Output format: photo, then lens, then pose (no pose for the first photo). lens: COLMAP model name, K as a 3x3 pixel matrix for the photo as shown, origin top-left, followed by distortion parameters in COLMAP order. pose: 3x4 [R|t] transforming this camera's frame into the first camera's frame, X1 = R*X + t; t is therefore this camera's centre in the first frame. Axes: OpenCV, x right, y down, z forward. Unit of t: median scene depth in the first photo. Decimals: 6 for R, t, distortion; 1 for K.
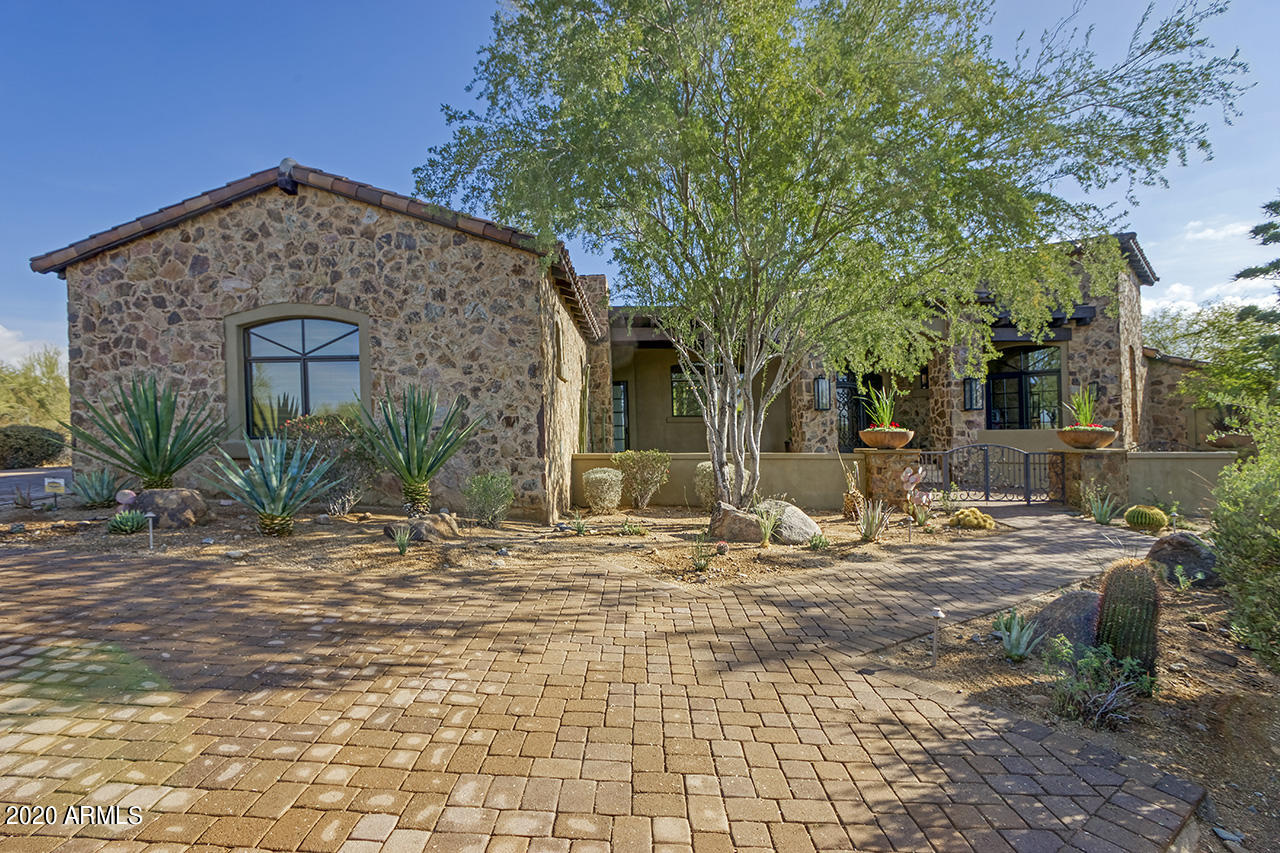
lens RADIAL K [[590.7, 0, 645.9], [0, 590.7, 418.7], [0, 0, 1]] dist [-0.002108, 0.000947]
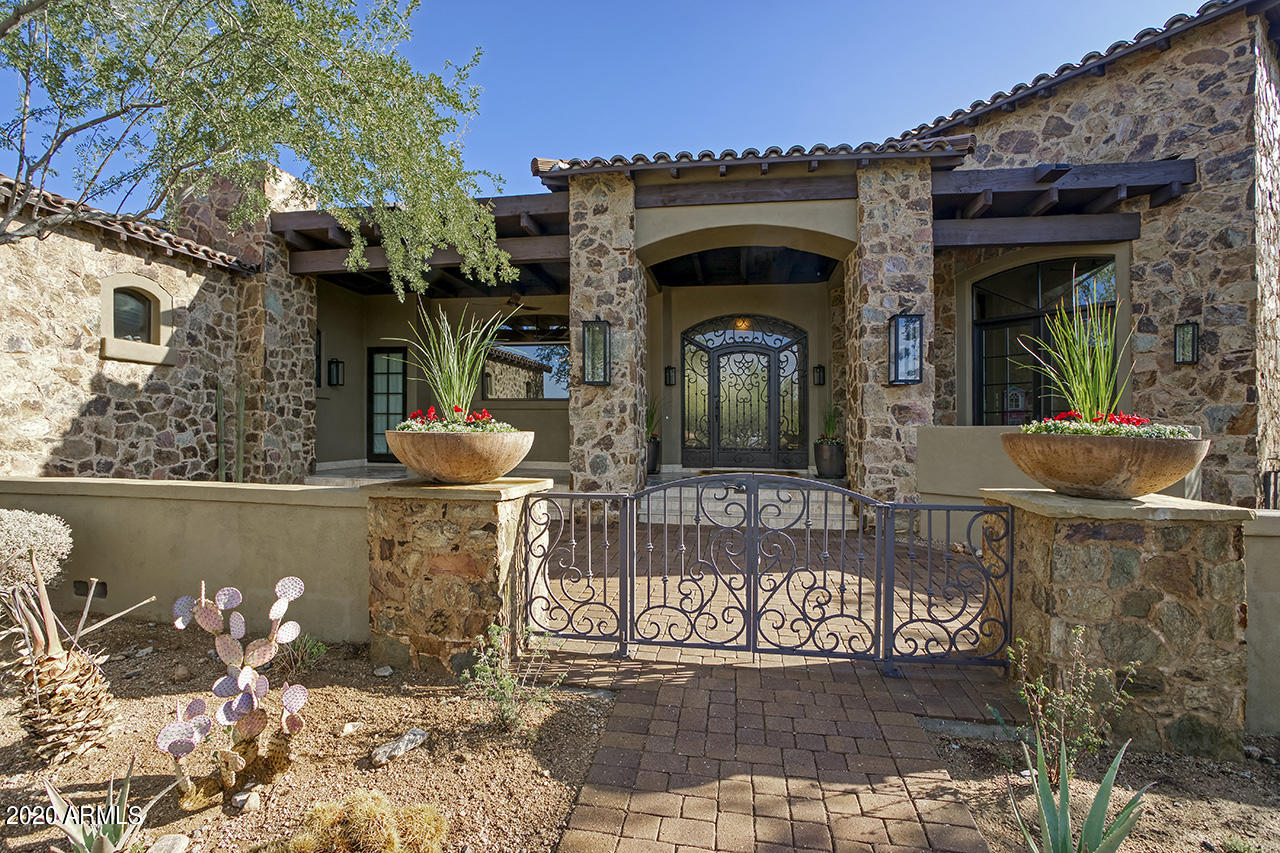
lens RADIAL K [[590.7, 0, 645.9], [0, 590.7, 418.7], [0, 0, 1]] dist [-0.002108, 0.000947]
pose [[0.990203, 0.007359, -0.139441, 0.407978], [-0.004830, 0.999818, 0.018466, 0.005502], [0.139551, -0.017612, 0.990058, 0.487402]]
